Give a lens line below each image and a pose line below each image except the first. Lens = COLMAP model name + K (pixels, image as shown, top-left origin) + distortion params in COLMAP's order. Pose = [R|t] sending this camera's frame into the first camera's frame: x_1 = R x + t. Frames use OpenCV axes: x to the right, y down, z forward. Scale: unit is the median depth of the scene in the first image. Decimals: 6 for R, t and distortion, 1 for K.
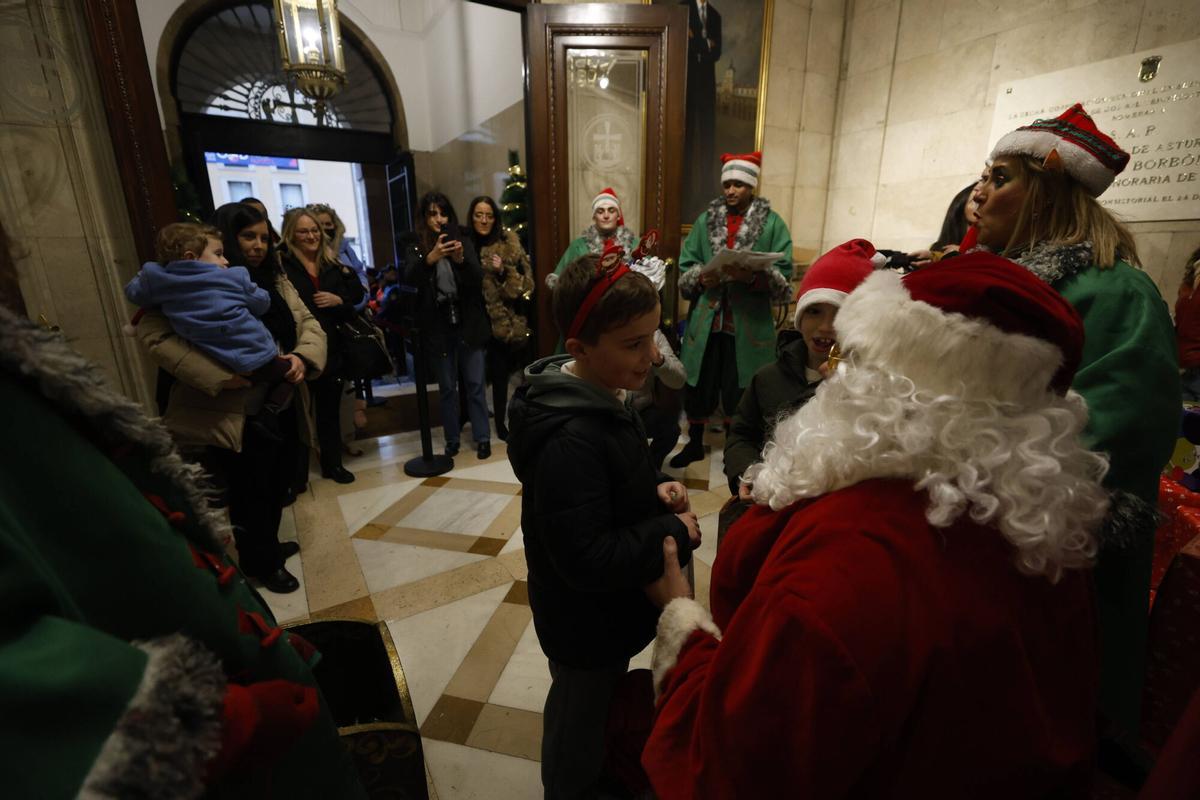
lens RADIAL K [[518.2, 0, 590.6], [0, 518.2, 411.6], [0, 0, 1]] dist [-0.009322, 0.001165]
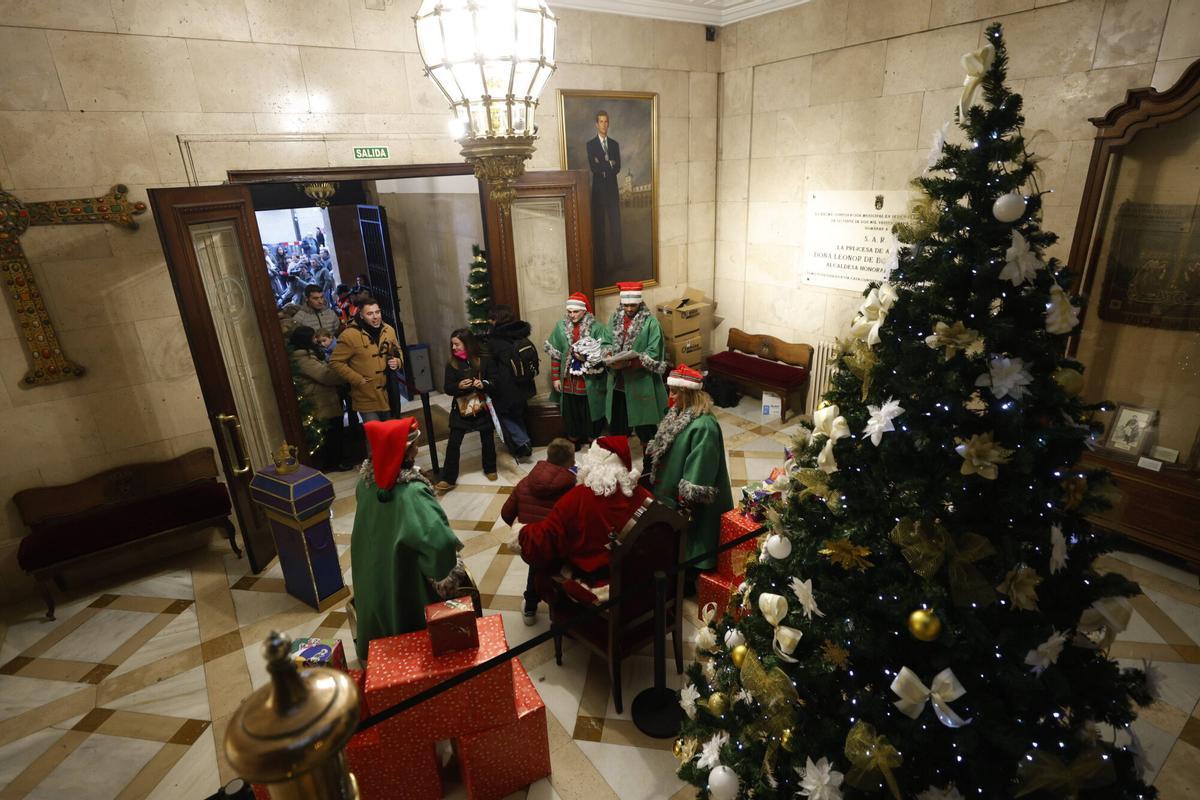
lens RADIAL K [[611.9, 0, 596.8], [0, 611.9, 395.8], [0, 0, 1]] dist [0.001786, -0.000032]
pose [[0.996777, -0.057600, 0.055837, 0.062648], [0.053813, 0.996294, 0.067100, -0.199811], [-0.059495, -0.063879, 0.996183, -0.711044]]
